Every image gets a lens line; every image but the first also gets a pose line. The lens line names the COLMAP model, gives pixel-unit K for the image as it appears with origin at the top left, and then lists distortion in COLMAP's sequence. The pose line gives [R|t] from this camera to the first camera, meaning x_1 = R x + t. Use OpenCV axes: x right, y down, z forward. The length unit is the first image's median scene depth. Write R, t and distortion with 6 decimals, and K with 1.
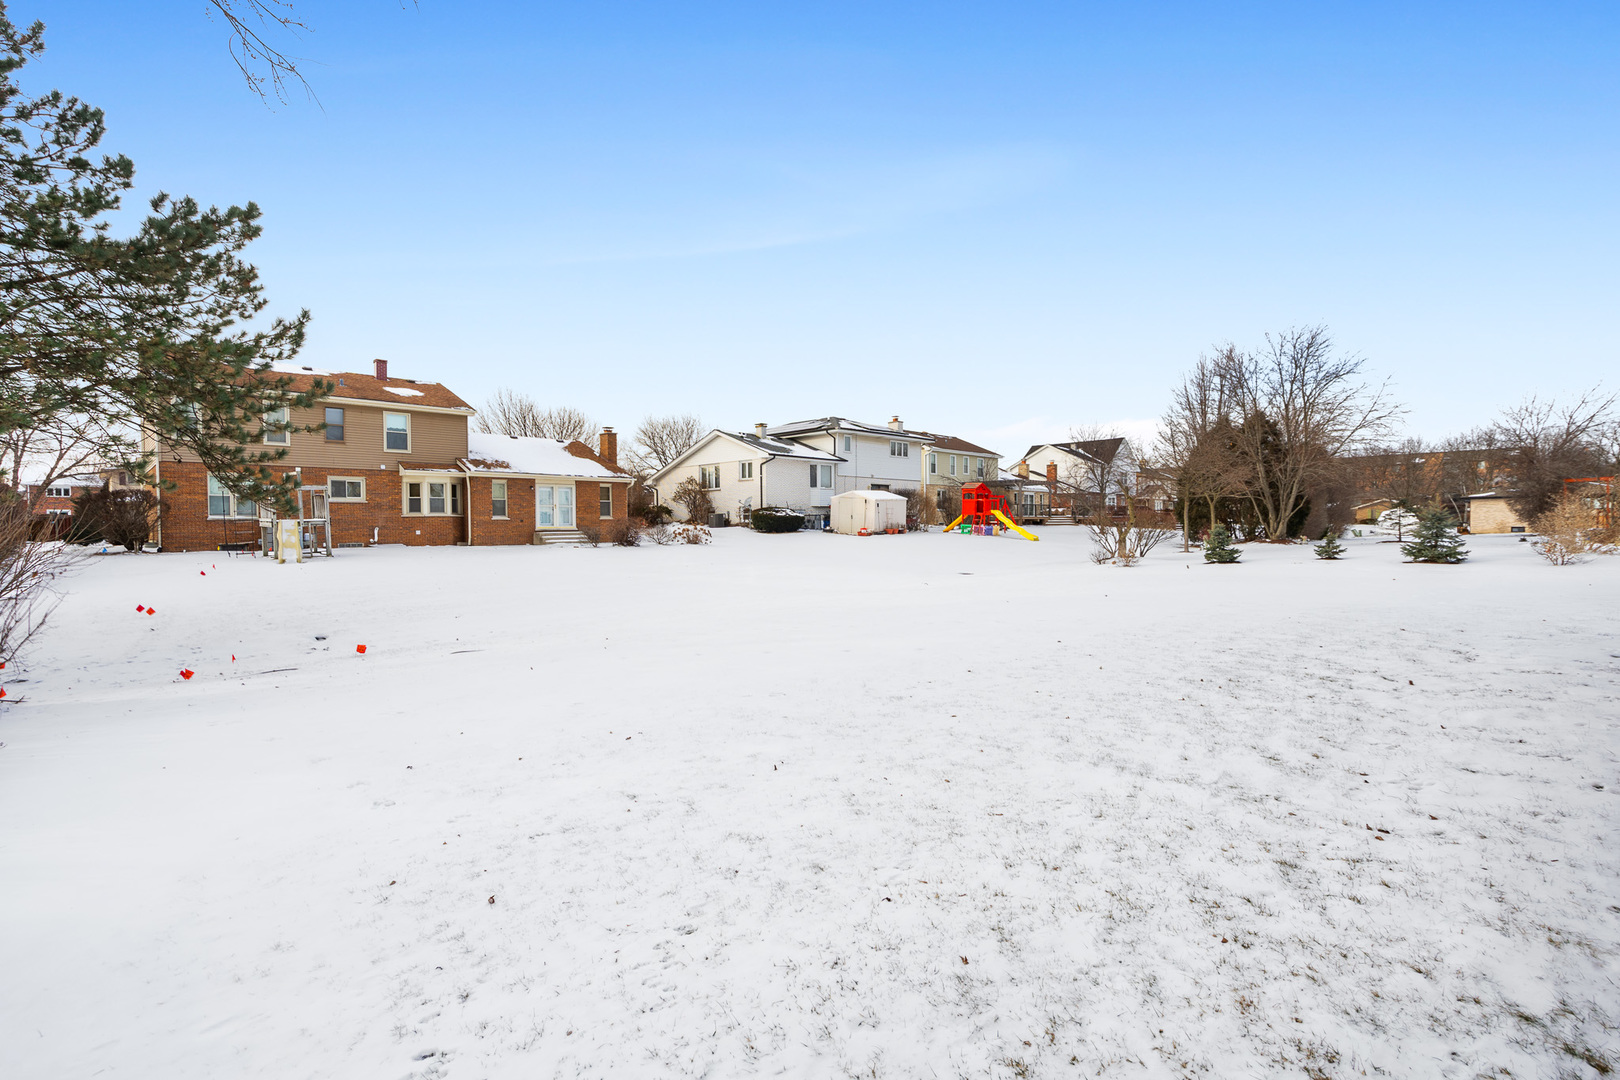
lens RADIAL K [[723.4, 0, 804.1], [0, 723.4, 534.5], [0, 0, 1]] dist [-0.007159, 0.001557]
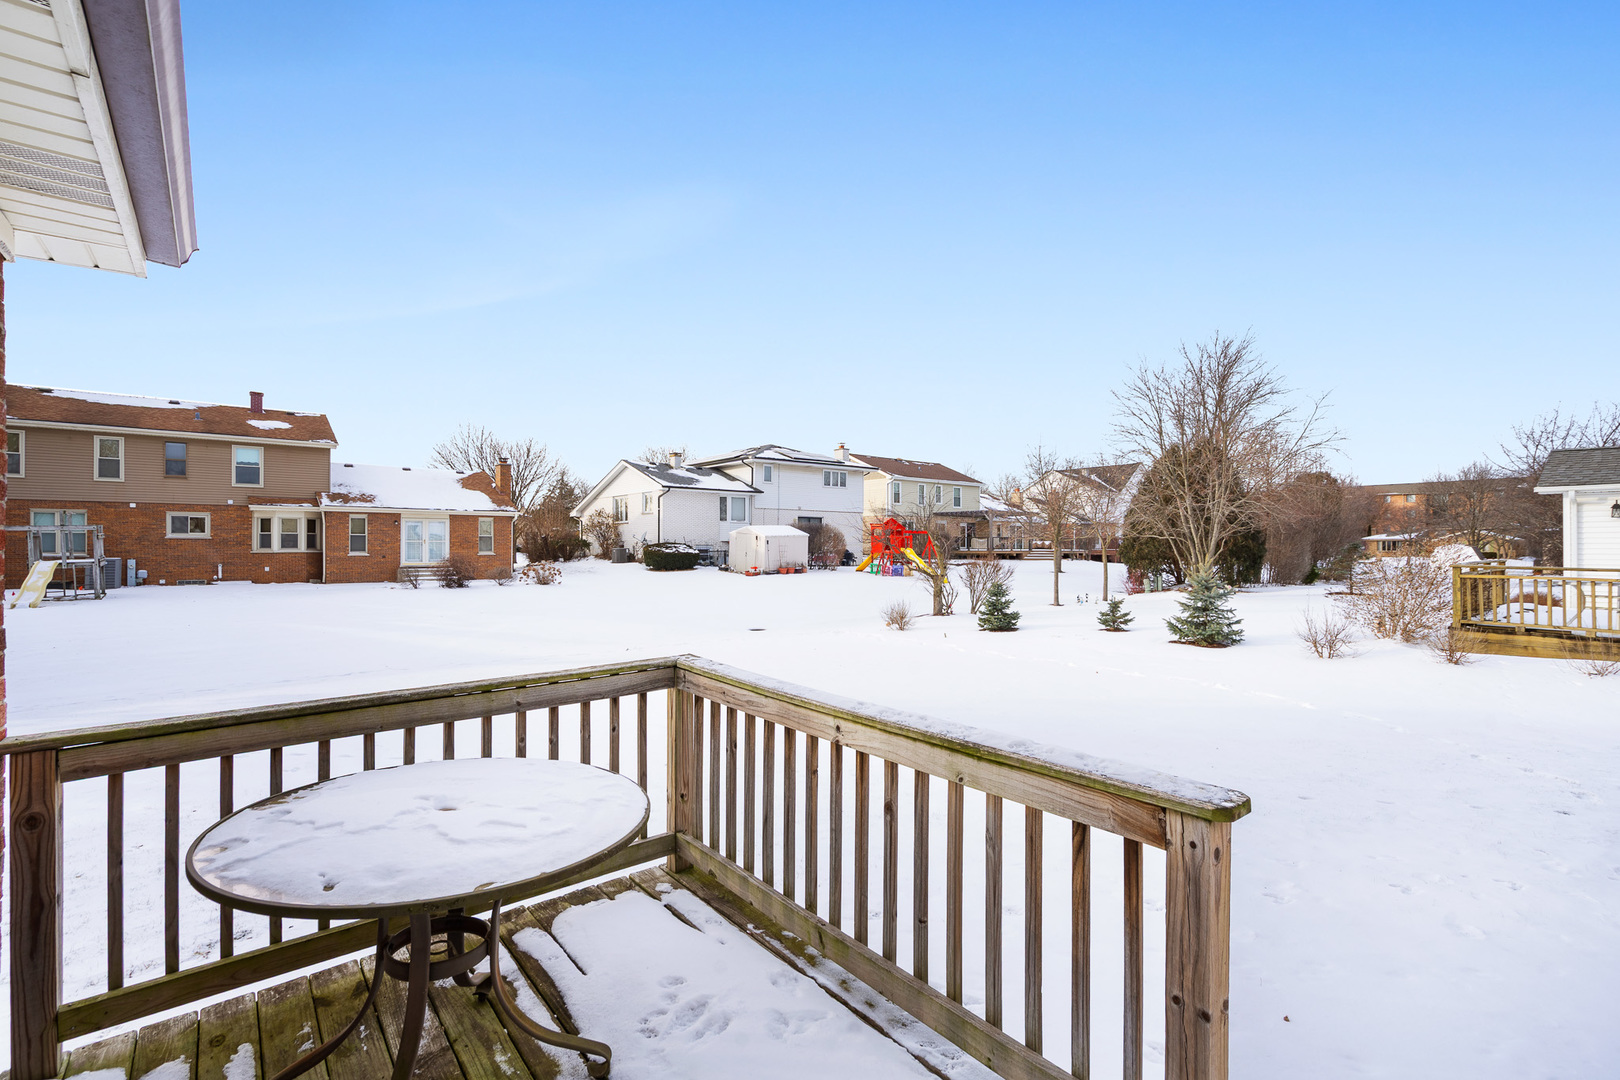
lens RADIAL K [[723.4, 0, 812.5], [0, 723.4, 546.7], [0, 0, 1]] dist [-0.007159, 0.001557]
pose [[0.994785, 0.008140, -0.101665, 0.258984], [-0.009528, 0.999868, -0.013175, -0.023855], [0.101545, 0.014075, 0.994731, 0.095263]]
